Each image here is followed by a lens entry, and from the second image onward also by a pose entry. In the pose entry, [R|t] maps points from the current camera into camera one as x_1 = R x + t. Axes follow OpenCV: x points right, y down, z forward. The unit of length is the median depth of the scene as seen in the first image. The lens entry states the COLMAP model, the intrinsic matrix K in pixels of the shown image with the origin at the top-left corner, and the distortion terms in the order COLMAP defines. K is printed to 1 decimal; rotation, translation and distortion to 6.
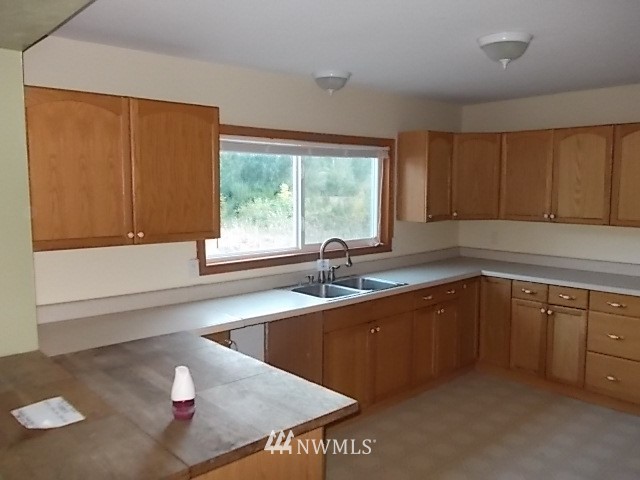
lens RADIAL K [[552.3, 0, 306.6], [0, 552.3, 239.8], [0, 0, 1]] dist [-0.003199, 0.001916]
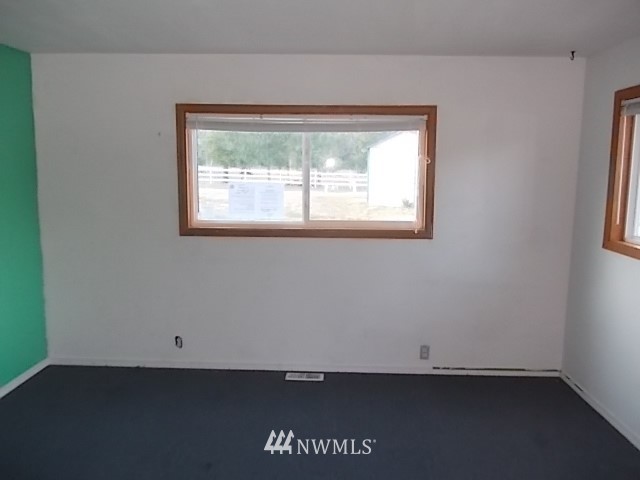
lens RADIAL K [[552.3, 0, 306.6], [0, 552.3, 239.8], [0, 0, 1]] dist [-0.003199, 0.001916]
pose [[0.720078, 0.089209, -0.688135, 0.712060], [-0.080984, 0.995729, 0.044342, 0.000195], [0.689151, 0.023798, 0.724227, 0.297942]]
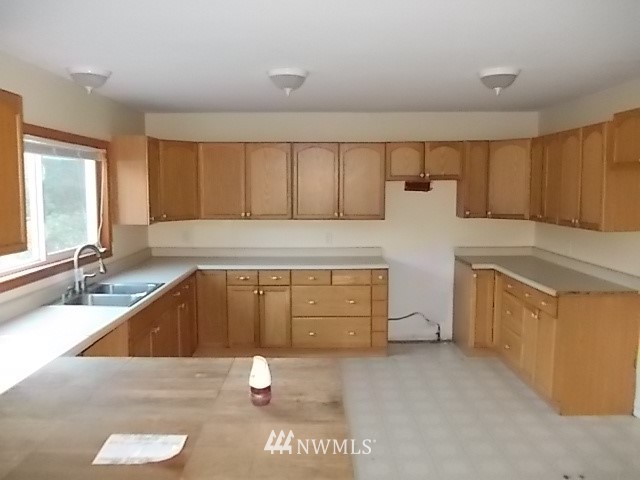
lens RADIAL K [[552.3, 0, 306.6], [0, 552.3, 239.8], [0, 0, 1]] dist [-0.003199, 0.001916]
pose [[0.682619, -0.066853, 0.727710, -0.364782], [0.074577, 0.996981, 0.021635, -0.003627], [-0.726959, 0.039502, 0.685544, 0.083335]]
